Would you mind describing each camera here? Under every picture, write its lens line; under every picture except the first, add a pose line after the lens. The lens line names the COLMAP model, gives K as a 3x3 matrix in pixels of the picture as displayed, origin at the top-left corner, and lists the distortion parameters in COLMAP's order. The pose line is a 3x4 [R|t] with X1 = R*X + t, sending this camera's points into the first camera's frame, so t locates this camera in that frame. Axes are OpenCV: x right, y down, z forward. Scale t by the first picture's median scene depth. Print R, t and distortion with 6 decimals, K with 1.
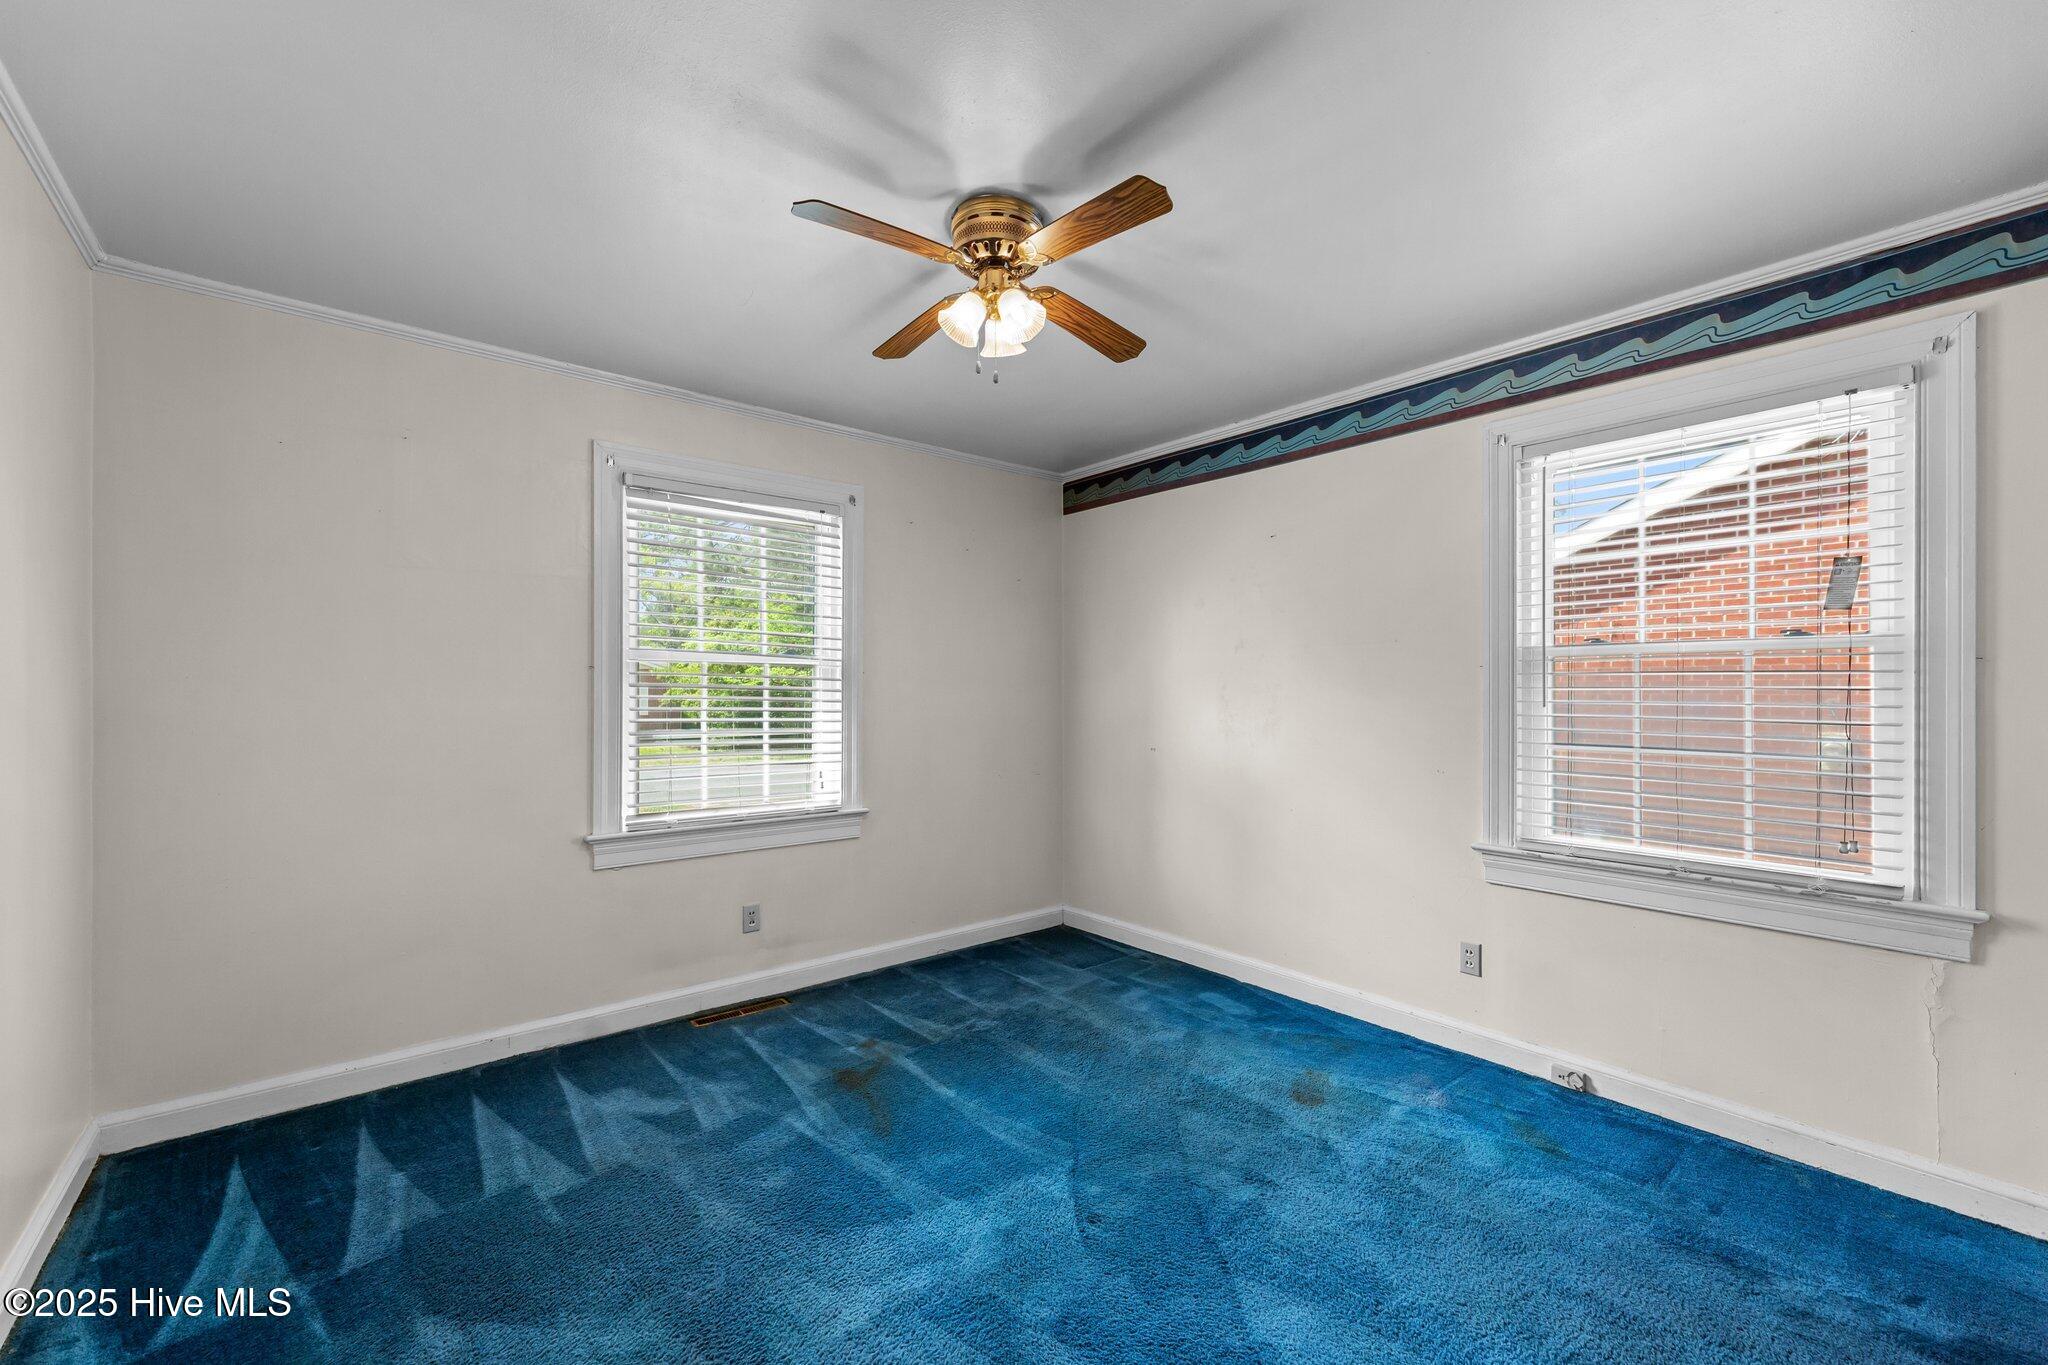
lens RADIAL K [[809.4, 0, 1024.0], [0, 809.4, 682.5], [0, 0, 1]] dist [-0.000587, -0.000118]
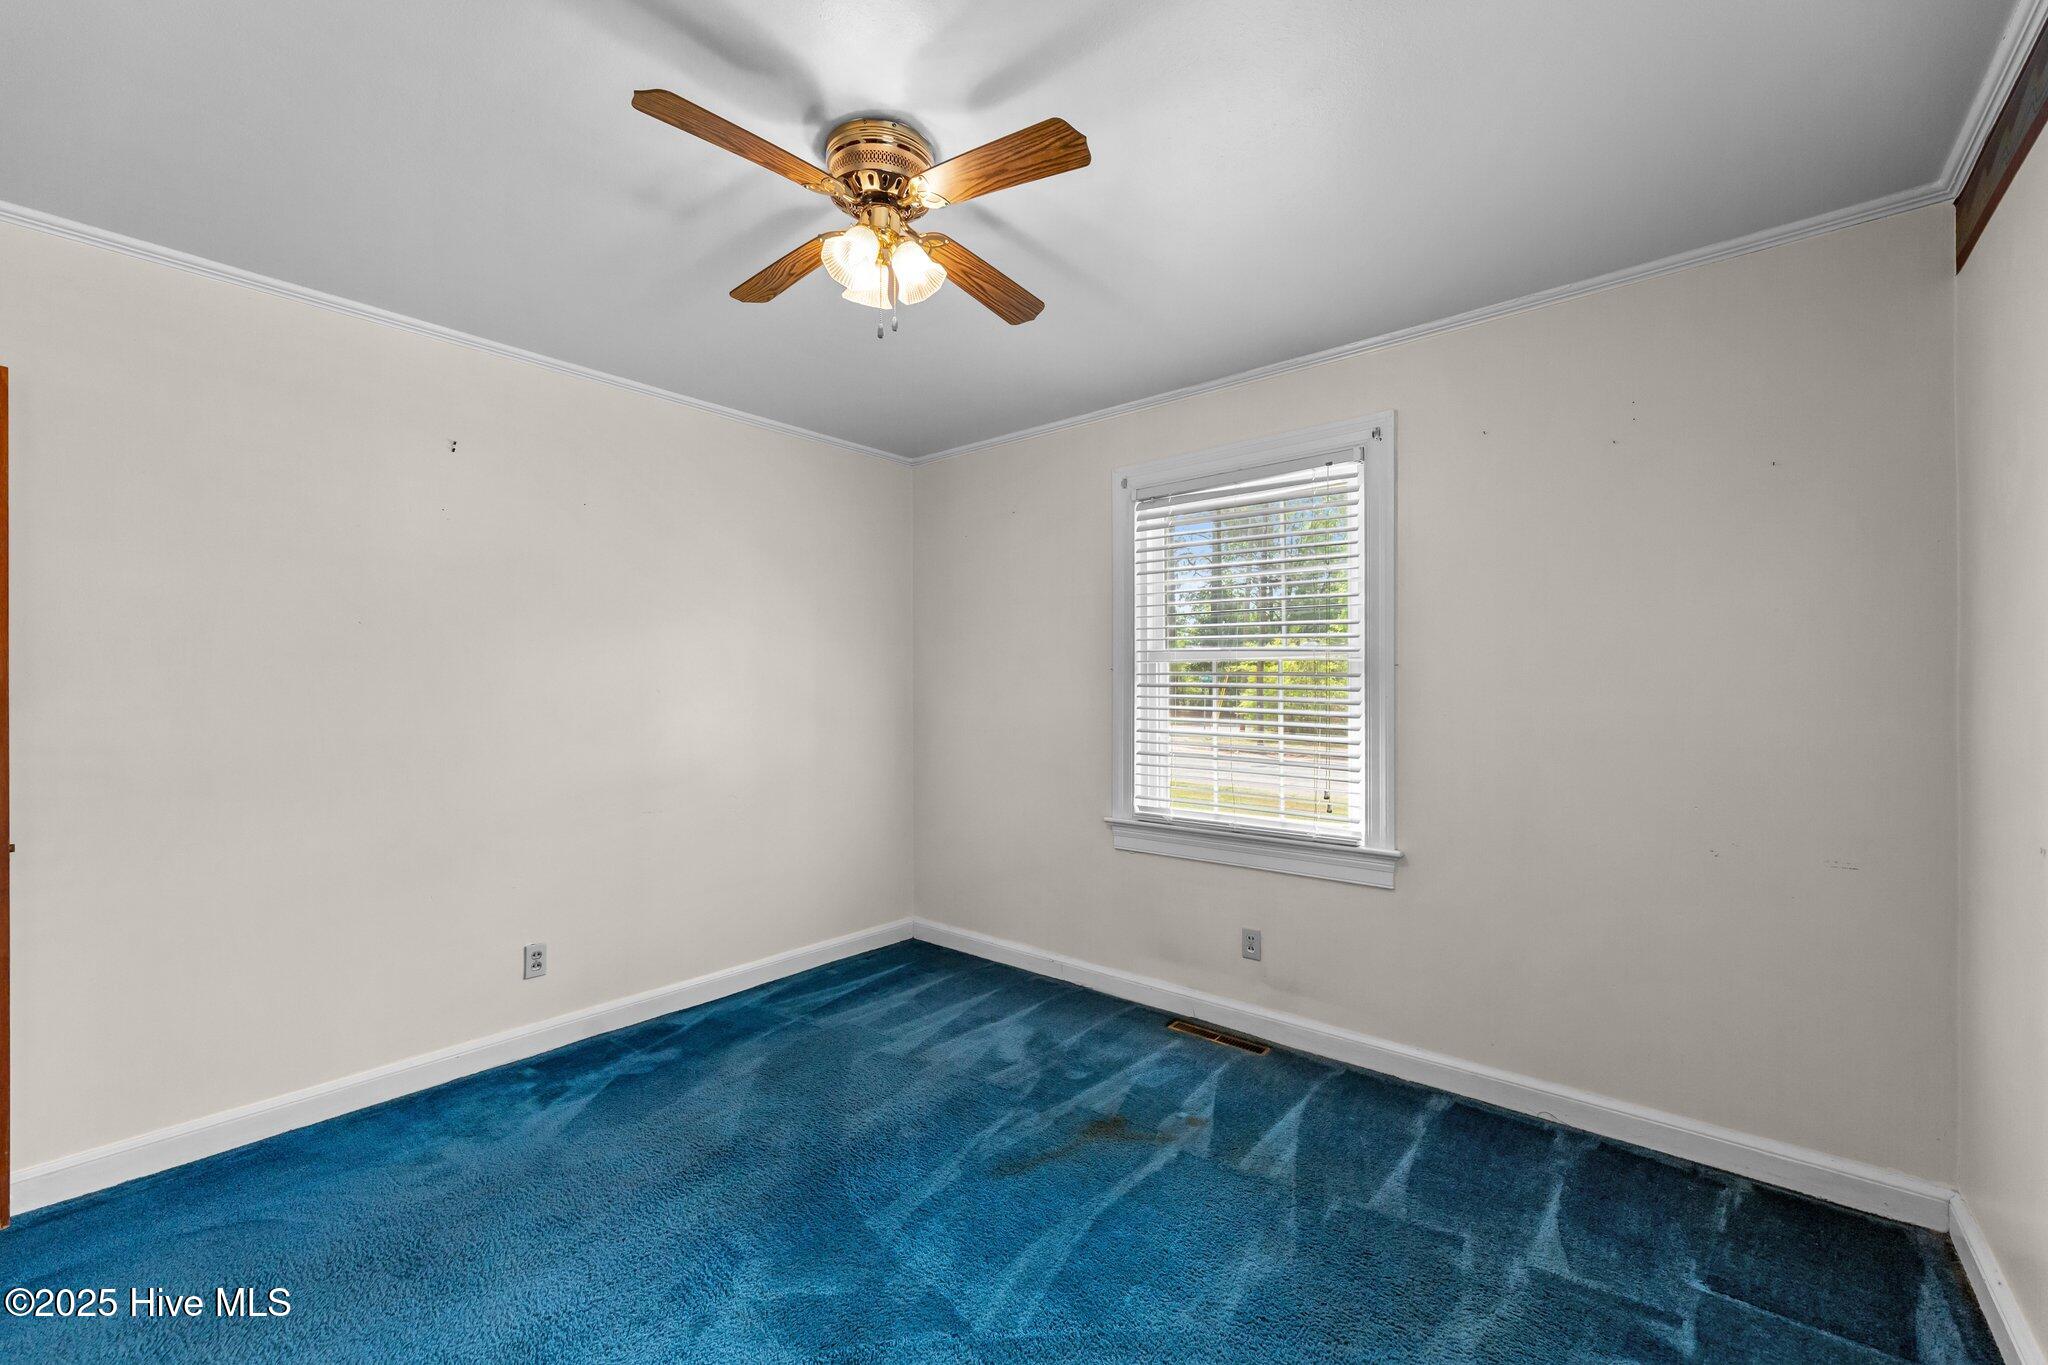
lens RADIAL K [[839.2, 0, 1024.0], [0, 839.2, 682.5], [0, 0, 1]] dist [0.000836, 0.000039]
pose [[0.175739, -0.007345, -0.984409, 0.577080], [0.013355, 0.999898, -0.005076, 0.003625], [0.984346, -0.012255, 0.175819, 0.637441]]
